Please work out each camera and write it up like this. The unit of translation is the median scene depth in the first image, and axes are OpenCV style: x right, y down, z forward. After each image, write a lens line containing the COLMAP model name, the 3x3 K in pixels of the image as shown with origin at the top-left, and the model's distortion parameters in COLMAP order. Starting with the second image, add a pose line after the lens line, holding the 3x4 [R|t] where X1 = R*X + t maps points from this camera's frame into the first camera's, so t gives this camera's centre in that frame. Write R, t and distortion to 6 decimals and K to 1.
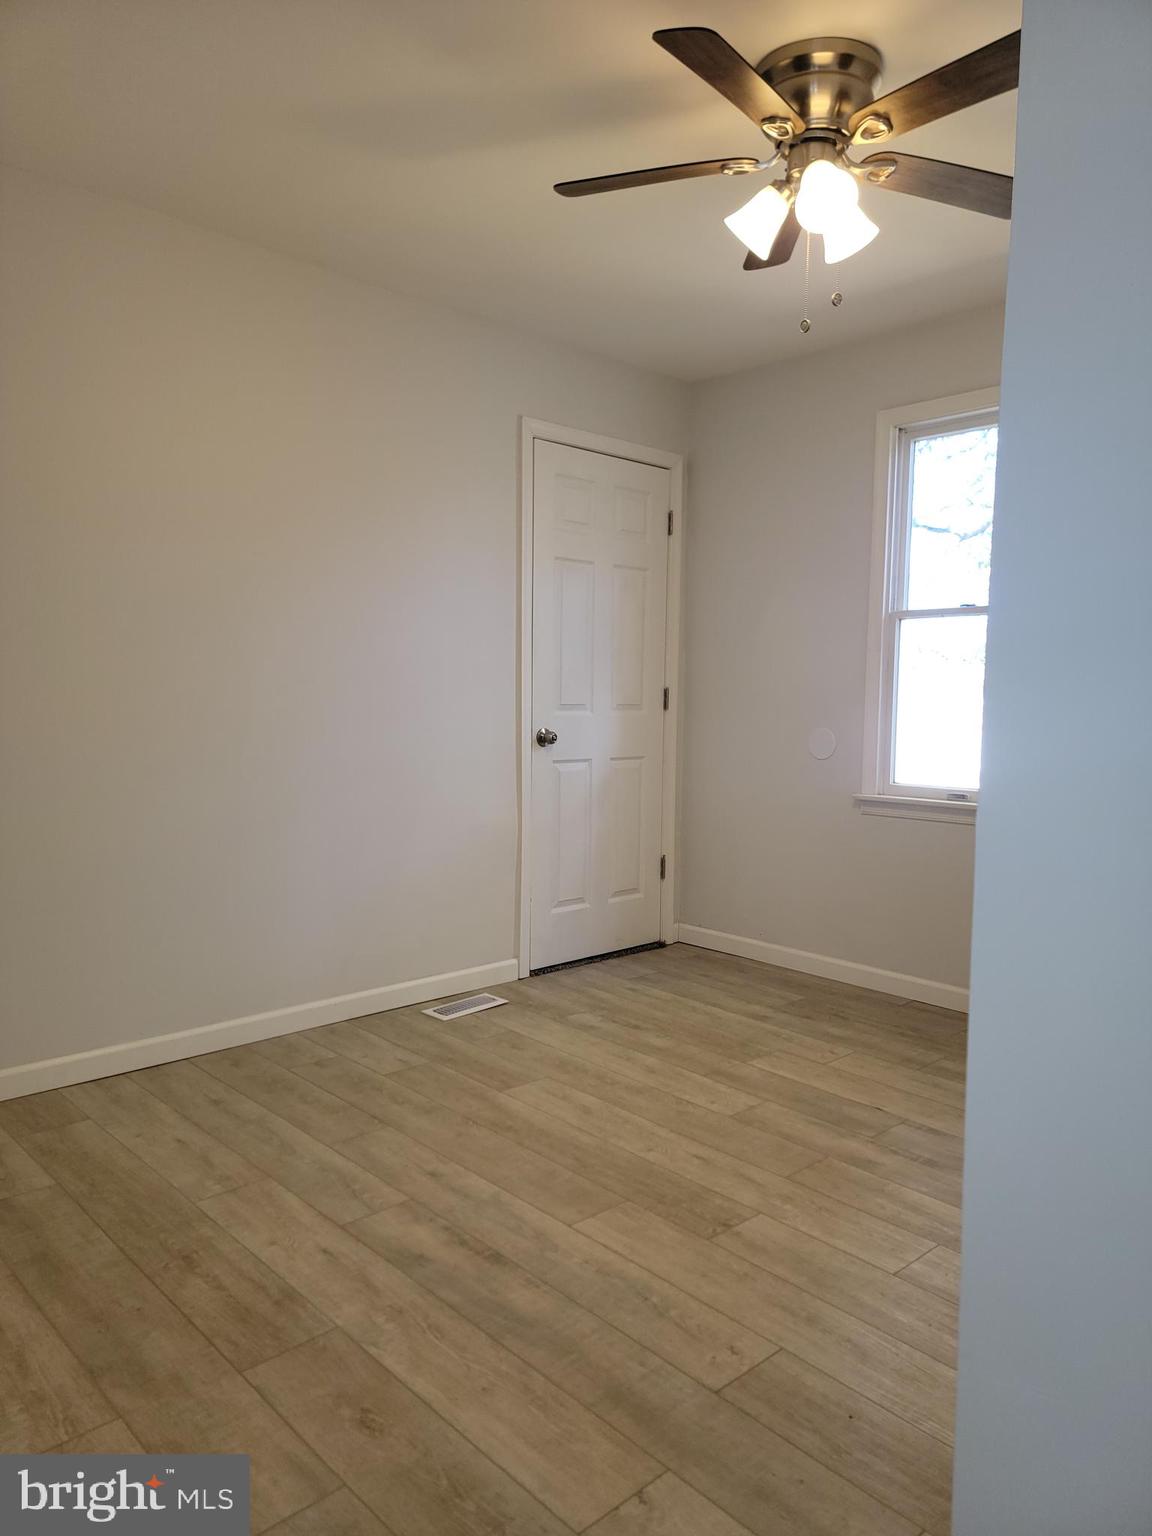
lens RADIAL K [[1058.2, 0, 576.0], [0, 1058.2, 768.0], [0, 0, 1]] dist [0.083684, -0.069225]
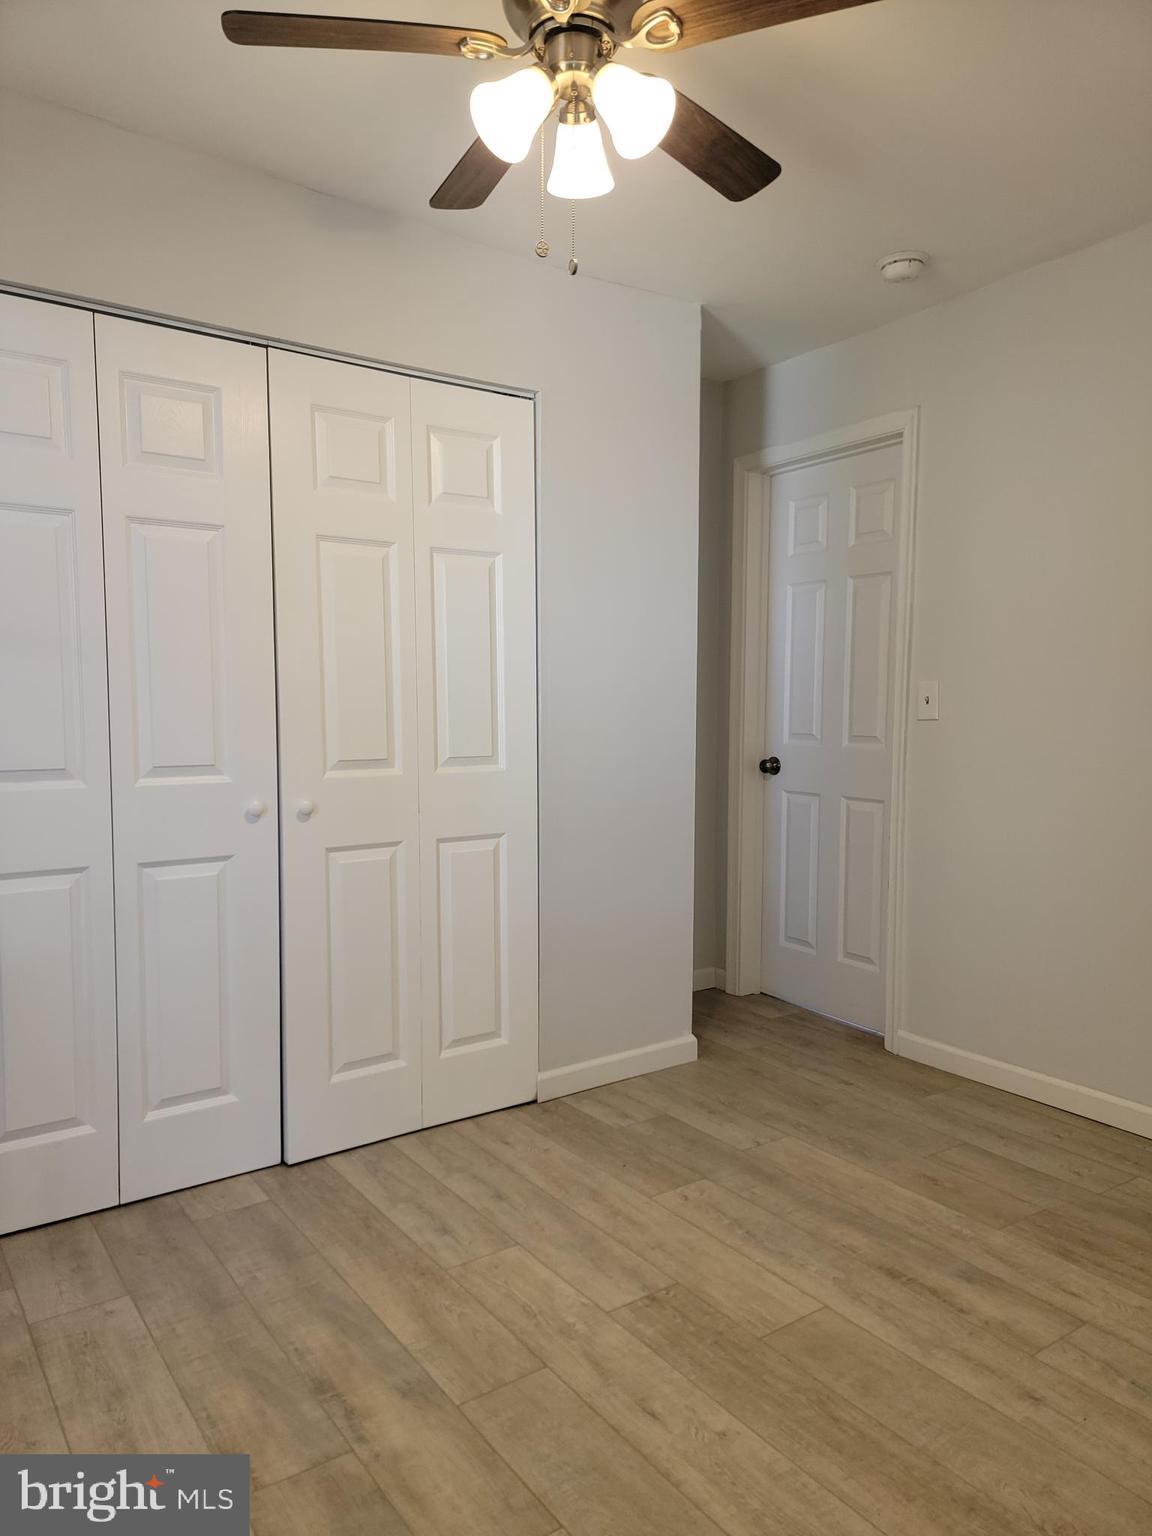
lens RADIAL K [[1058.2, 0, 576.0], [0, 1058.2, 768.0], [0, 0, 1]] dist [0.083684, -0.069225]
pose [[-0.990168, -0.027189, 0.137213, 0.095201], [-0.008767, 0.991062, 0.133115, -0.156314], [-0.139606, 0.130603, -0.981556, 1.949342]]
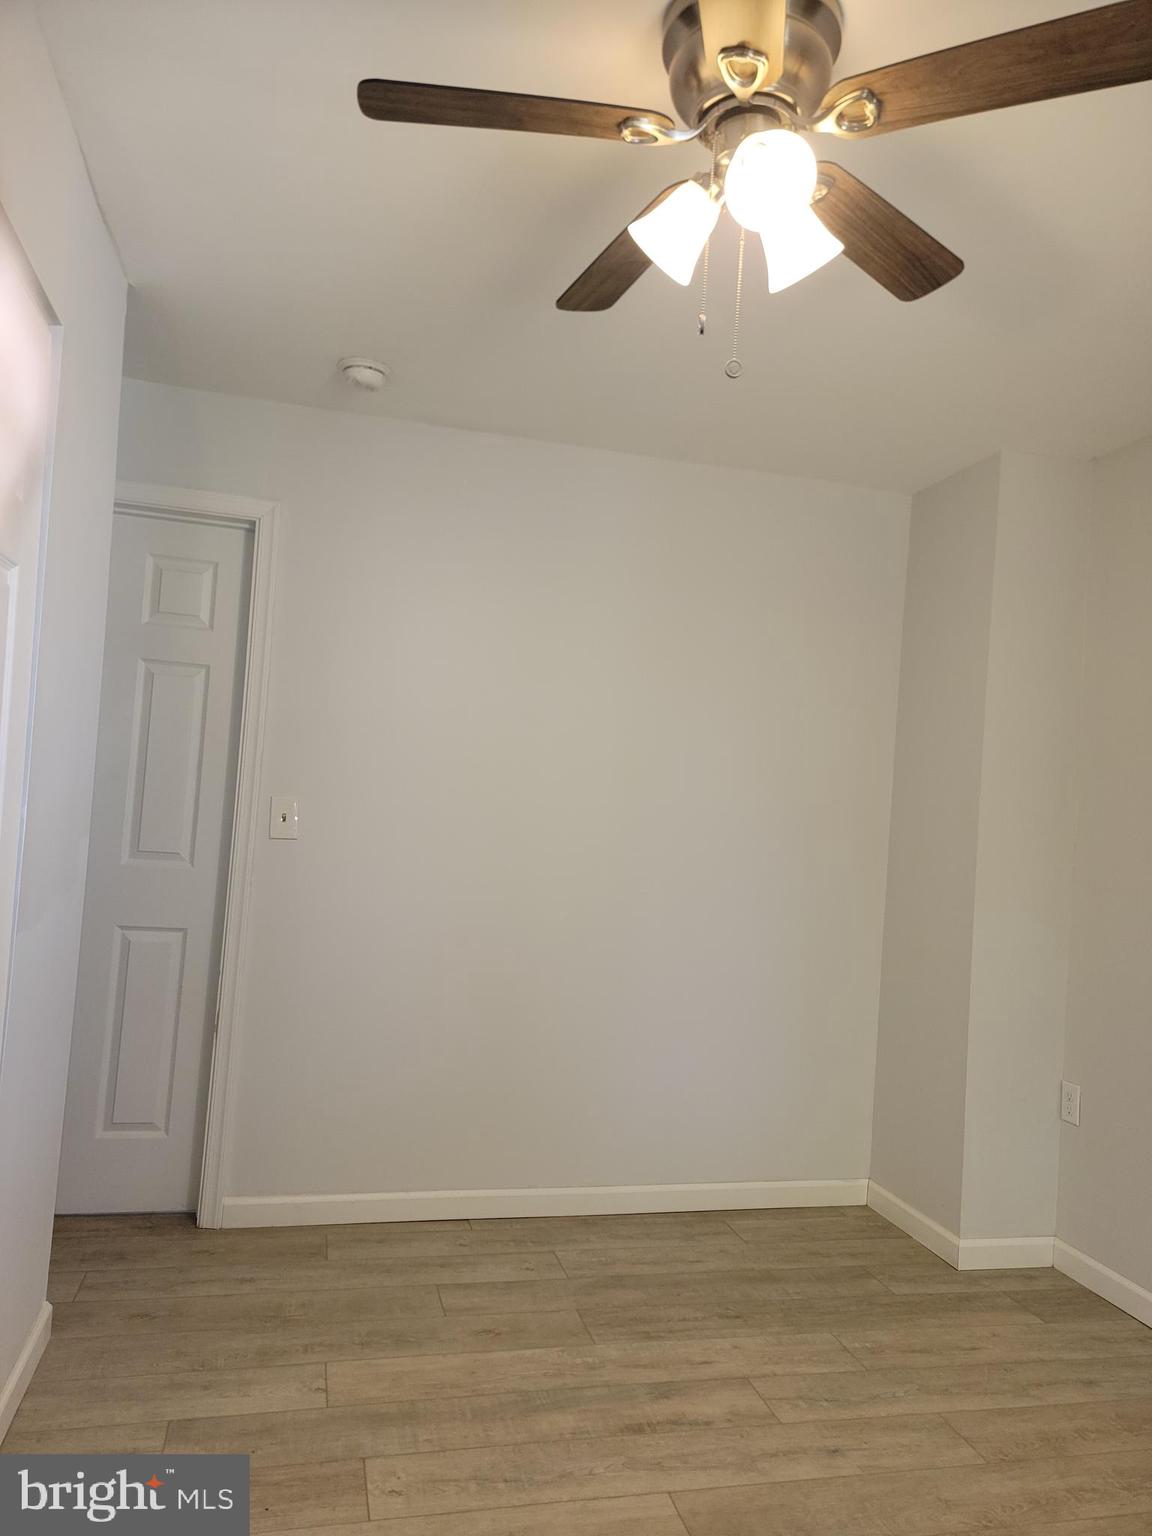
lens RADIAL K [[1058.2, 0, 576.0], [0, 1058.2, 768.0], [0, 0, 1]] dist [0.083684, -0.069225]
pose [[-0.478857, -0.089971, -0.873270, 0.891329], [-0.136163, 0.990308, -0.027364, -0.130802], [0.867269, 0.105803, -0.486467, 1.354925]]
